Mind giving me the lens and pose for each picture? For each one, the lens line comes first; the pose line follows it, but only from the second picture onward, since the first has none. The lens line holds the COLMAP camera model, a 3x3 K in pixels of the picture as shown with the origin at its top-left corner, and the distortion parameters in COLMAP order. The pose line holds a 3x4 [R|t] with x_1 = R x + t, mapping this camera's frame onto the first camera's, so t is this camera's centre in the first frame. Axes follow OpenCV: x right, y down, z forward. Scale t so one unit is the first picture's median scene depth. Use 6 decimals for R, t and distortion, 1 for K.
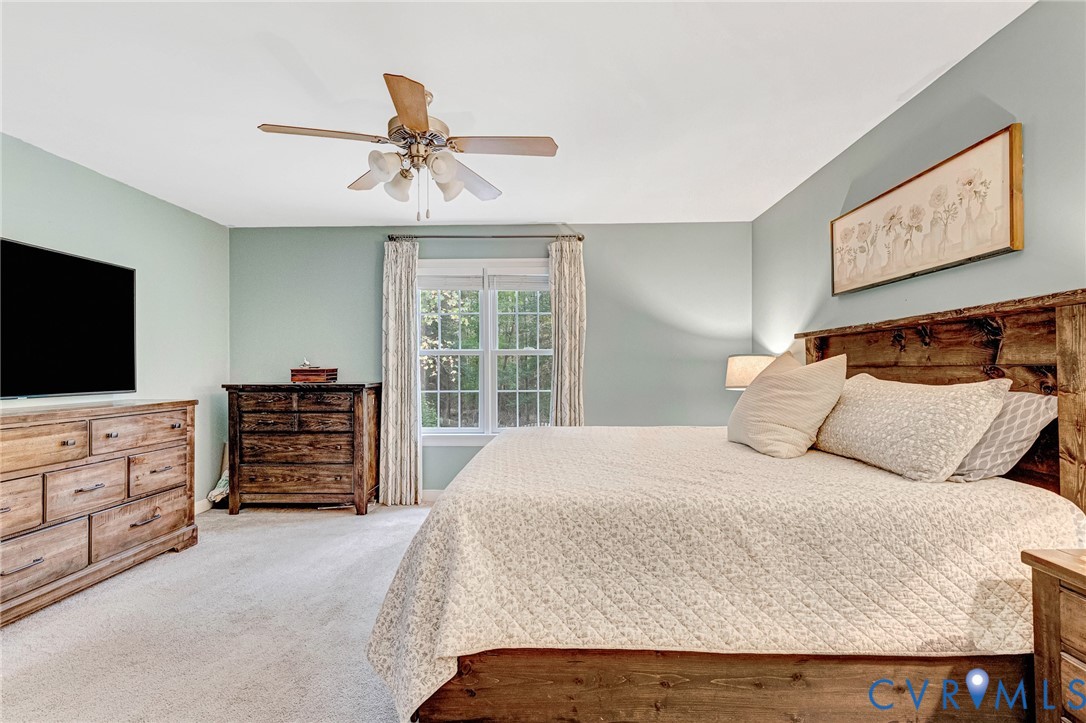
lens RADIAL K [[507.4, 0, 544.4], [0, 507.4, 364.2], [0, 0, 1]] dist [0.005315, 0.000750]
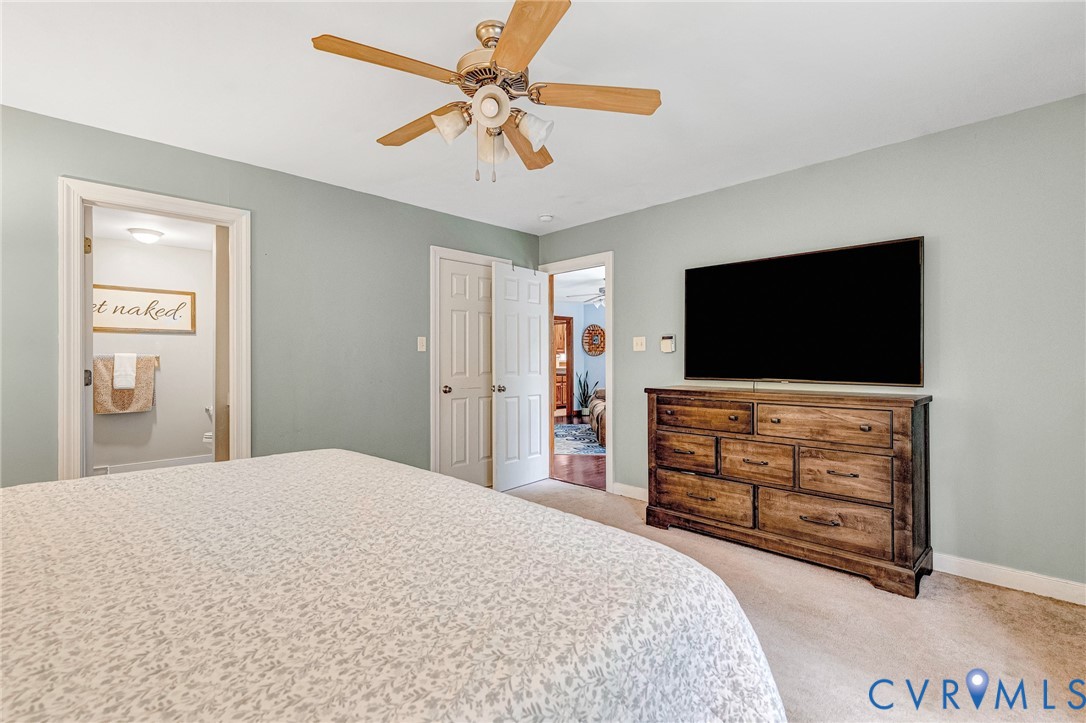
lens RADIAL K [[507.4, 0, 543.7], [0, 507.4, 359.6], [0, 0, 1]] dist [0.005315, 0.000750]
pose [[-0.687637, -0.004313, -0.726041, 0.260662], [0.003293, 0.999954, -0.009059, 0.019789], [0.726047, -0.008620, -0.687591, 1.383537]]
